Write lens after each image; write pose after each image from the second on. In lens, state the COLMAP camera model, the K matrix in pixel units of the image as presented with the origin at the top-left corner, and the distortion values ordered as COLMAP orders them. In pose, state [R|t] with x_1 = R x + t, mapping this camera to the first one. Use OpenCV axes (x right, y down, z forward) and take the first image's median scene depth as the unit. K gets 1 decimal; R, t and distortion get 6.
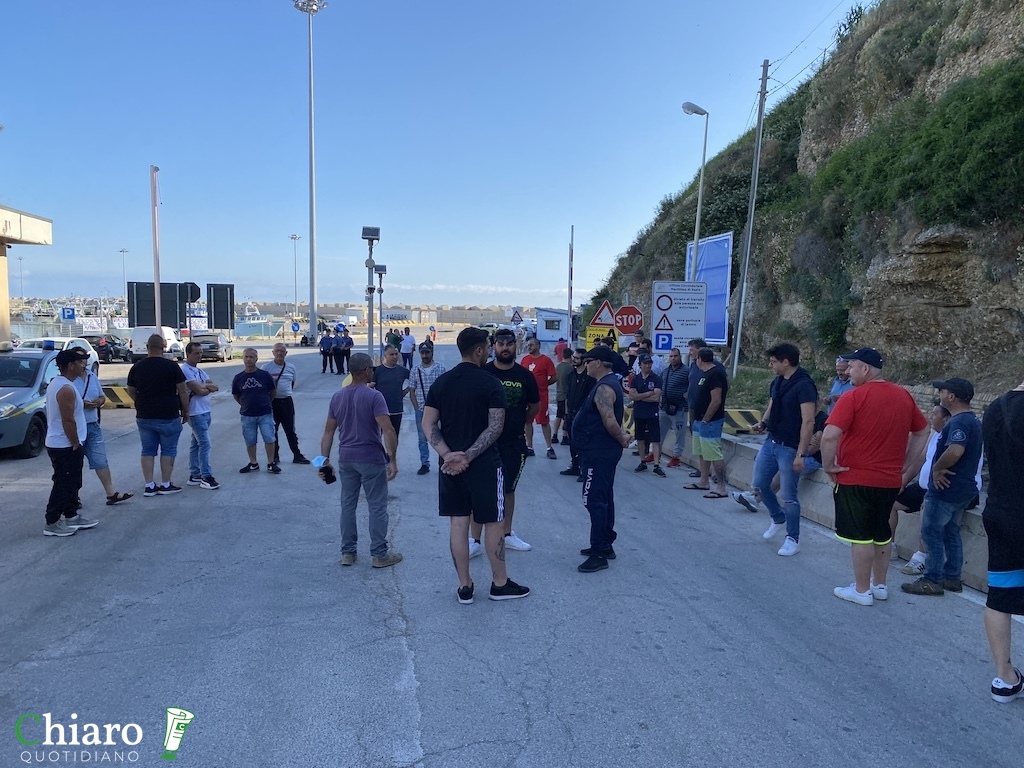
lens RADIAL K [[789.3, 0, 519.7], [0, 789.3, 380.7], [0, 0, 1]] dist [0.037724, -0.028966]
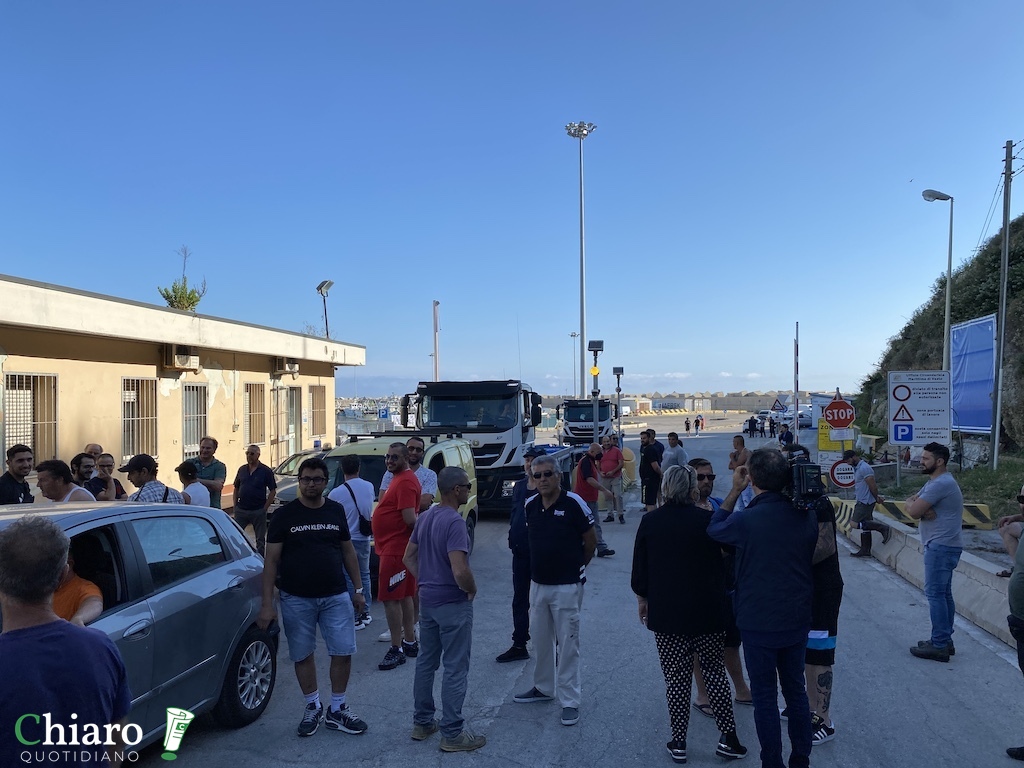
lens RADIAL K [[791.0, 0, 514.4], [0, 791.0, 388.5], [0, 0, 1]] dist [0.036981, -0.025774]
pose [[0.935873, -0.033660, -0.350726, 0.094416], [-0.001776, 0.994963, -0.100229, -0.004477], [0.352333, 0.094424, 0.931099, -0.114678]]
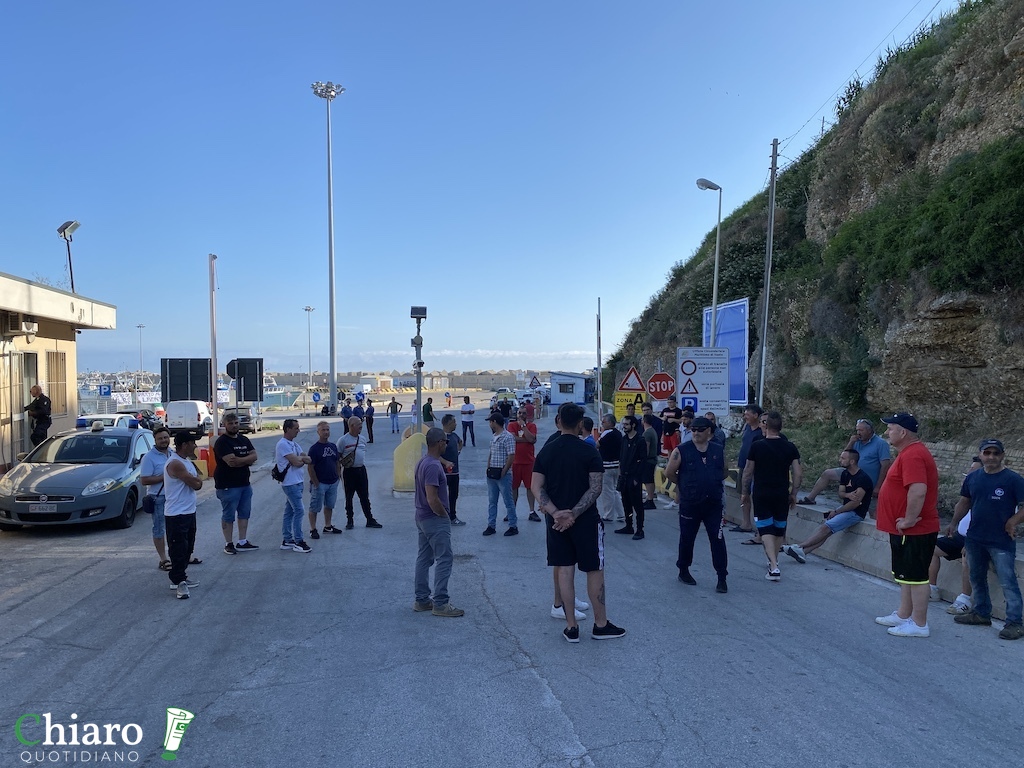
lens RADIAL K [[791.0, 0, 514.4], [0, 791.0, 388.5], [0, 0, 1]] dist [0.036981, -0.025774]
pose [[0.999597, -0.023886, -0.015352, -0.038444], [0.022749, 0.997260, -0.070397, -0.003077], [0.016991, 0.070019, 0.997401, -0.057491]]
